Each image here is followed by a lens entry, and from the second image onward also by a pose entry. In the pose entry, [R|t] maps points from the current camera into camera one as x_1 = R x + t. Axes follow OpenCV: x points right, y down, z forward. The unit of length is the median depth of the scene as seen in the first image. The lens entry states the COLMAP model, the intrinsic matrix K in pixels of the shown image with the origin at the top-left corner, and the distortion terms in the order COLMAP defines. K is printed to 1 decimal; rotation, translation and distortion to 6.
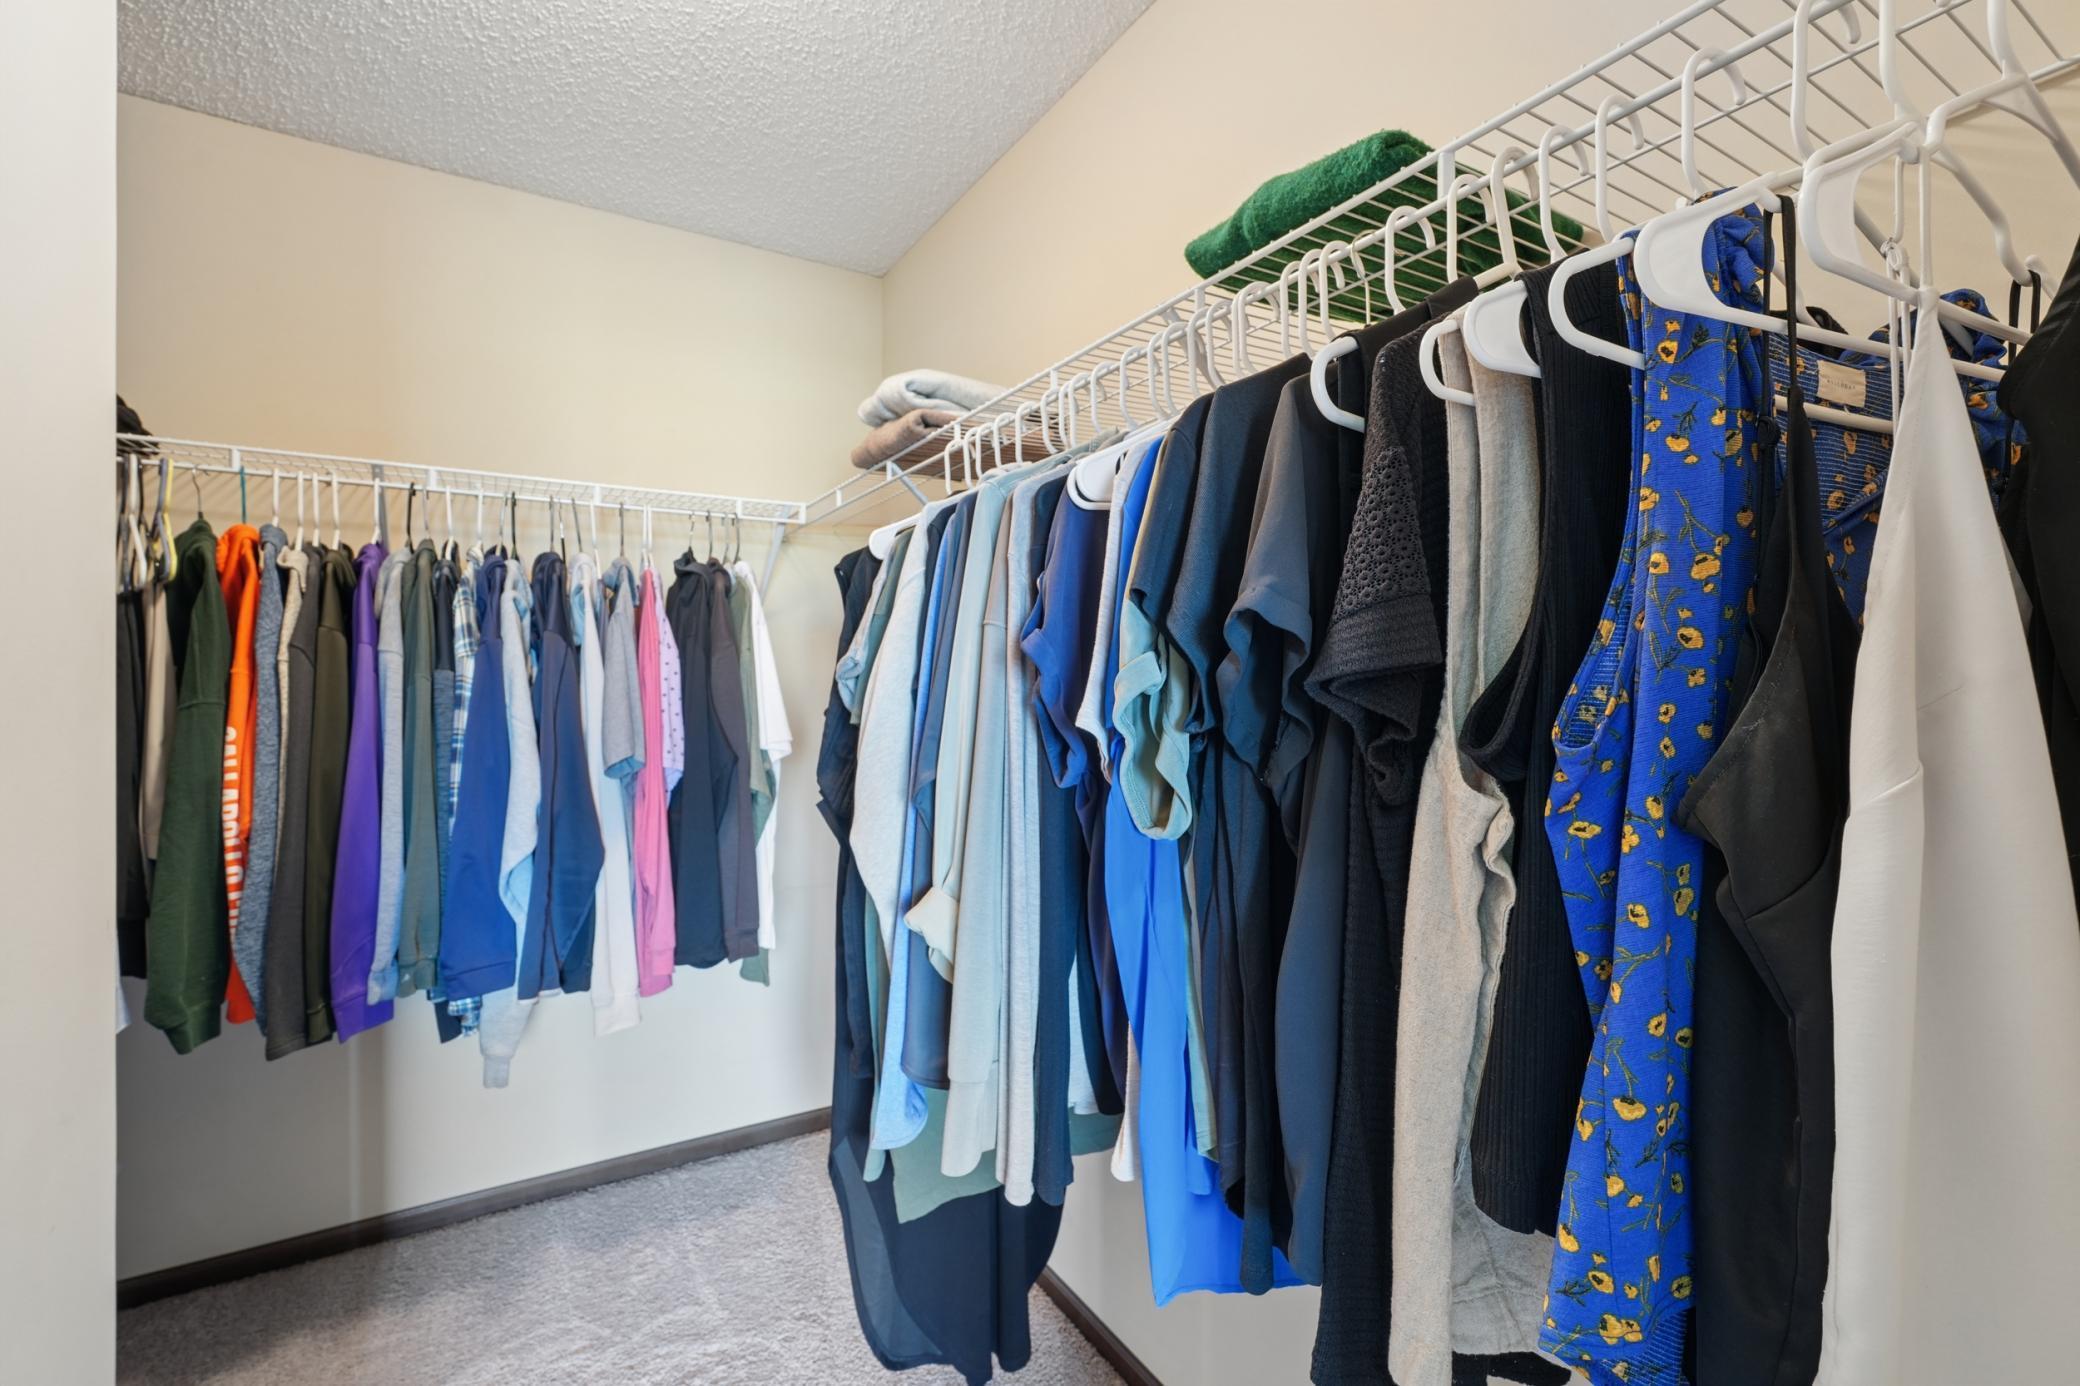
lens RADIAL K [[902.4, 0, 1039.0], [0, 902.4, 694.1], [0, 0, 1]] dist [-0.000087, -0.000001]
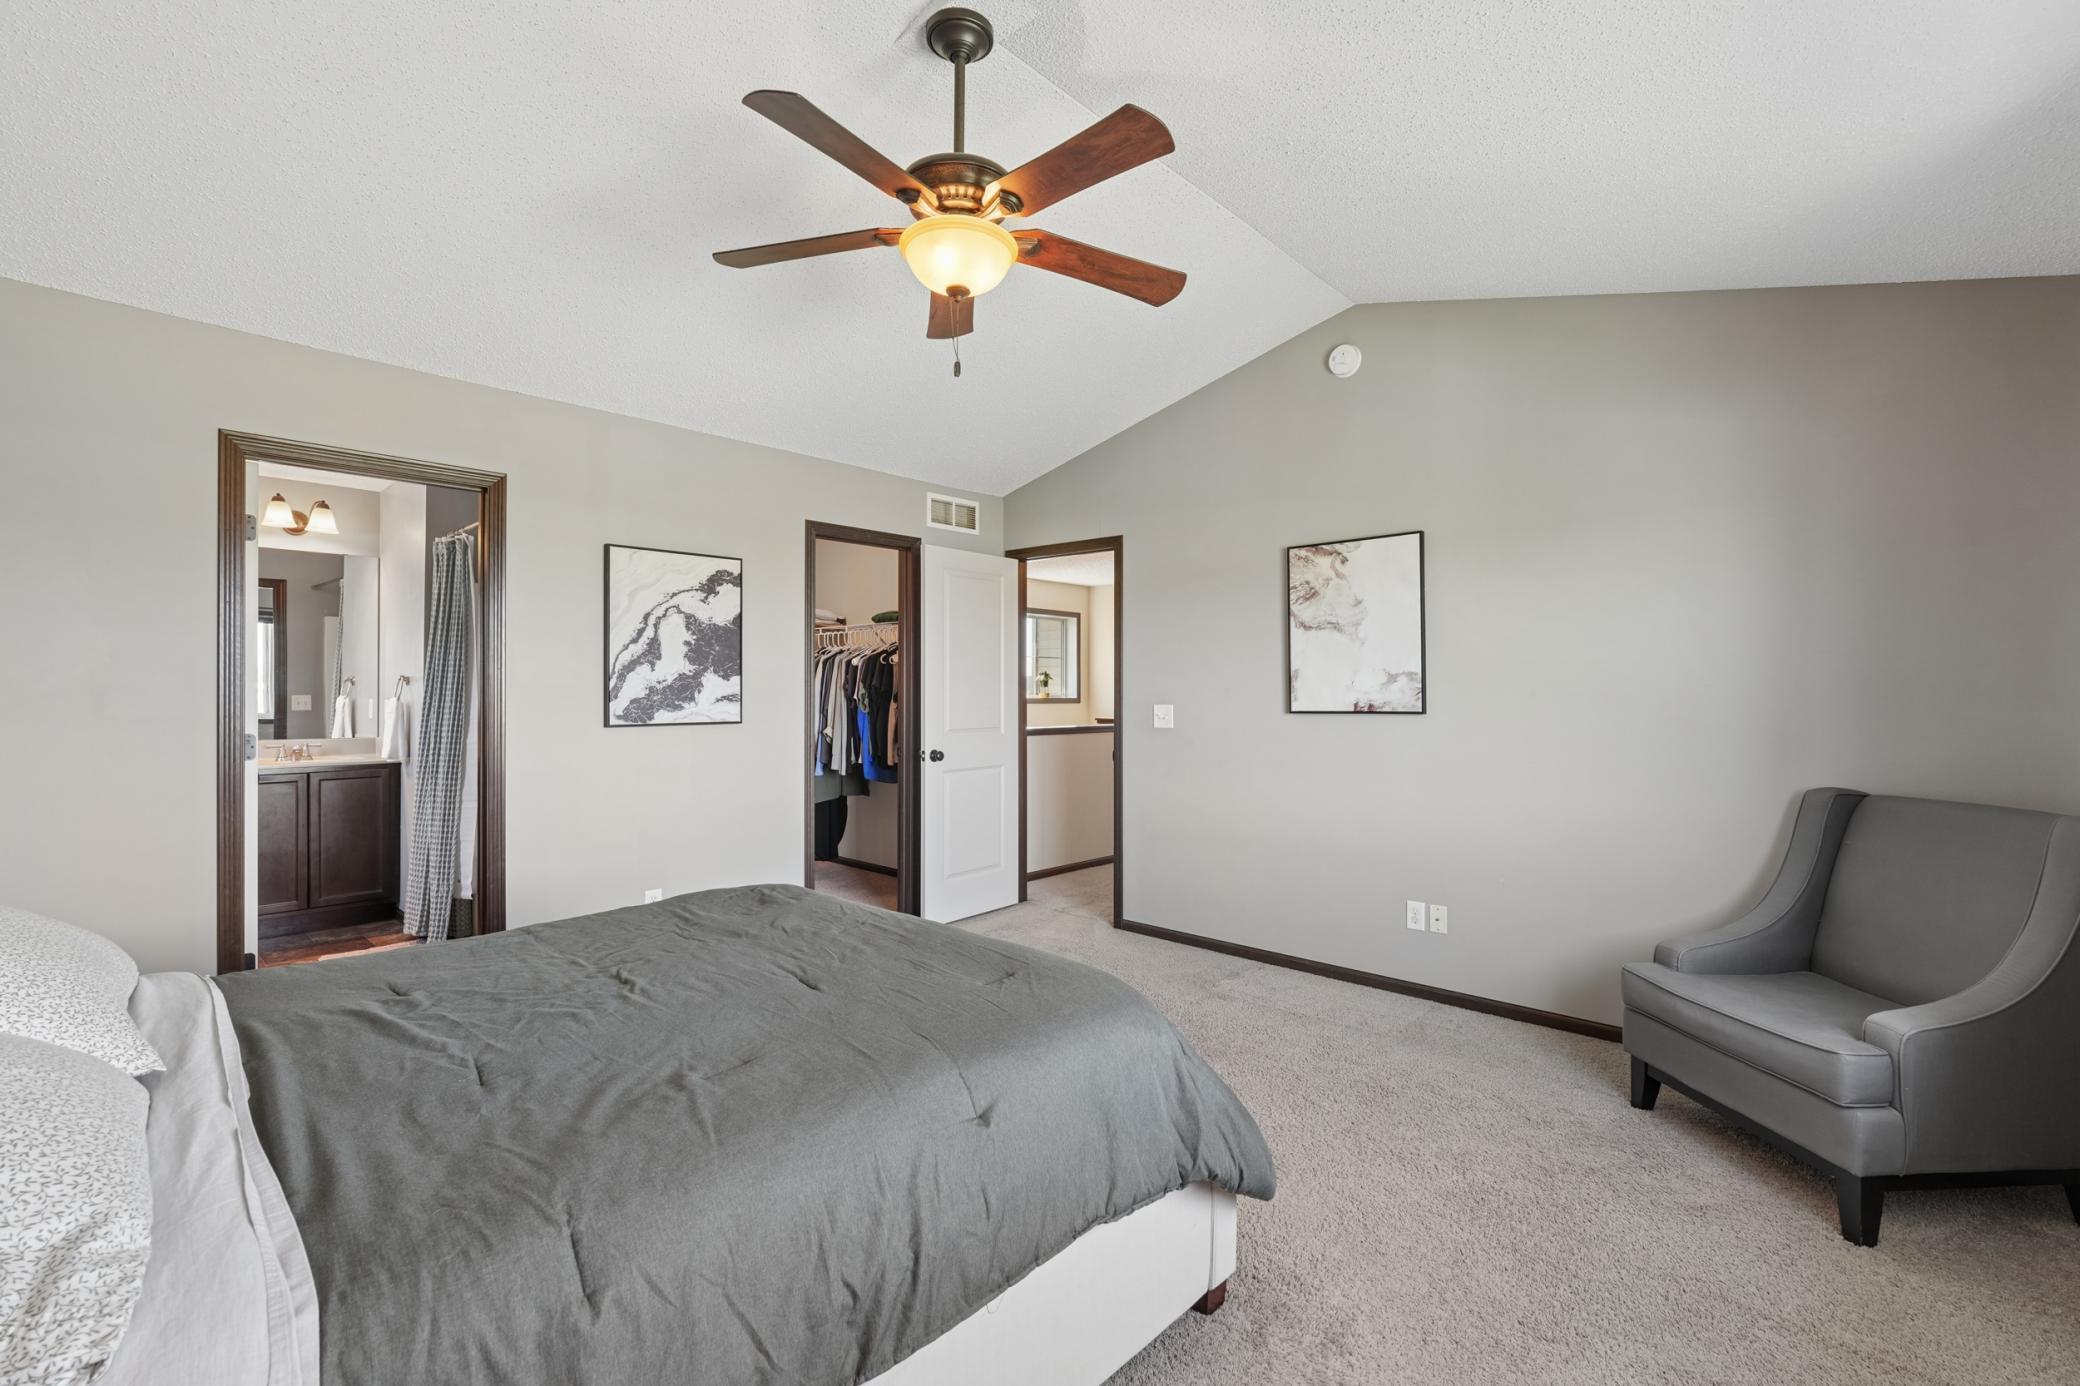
lens RADIAL K [[902.4, 0, 1041.1], [0, 902.4, 690.4], [0, 0, 1]] dist [-0.000087, -0.000001]
pose [[0.968161, 0.004251, 0.250291, -0.281462], [-0.005290, 0.999980, 0.003479, -0.053964], [-0.250271, -0.004692, 0.968164, -5.797633]]
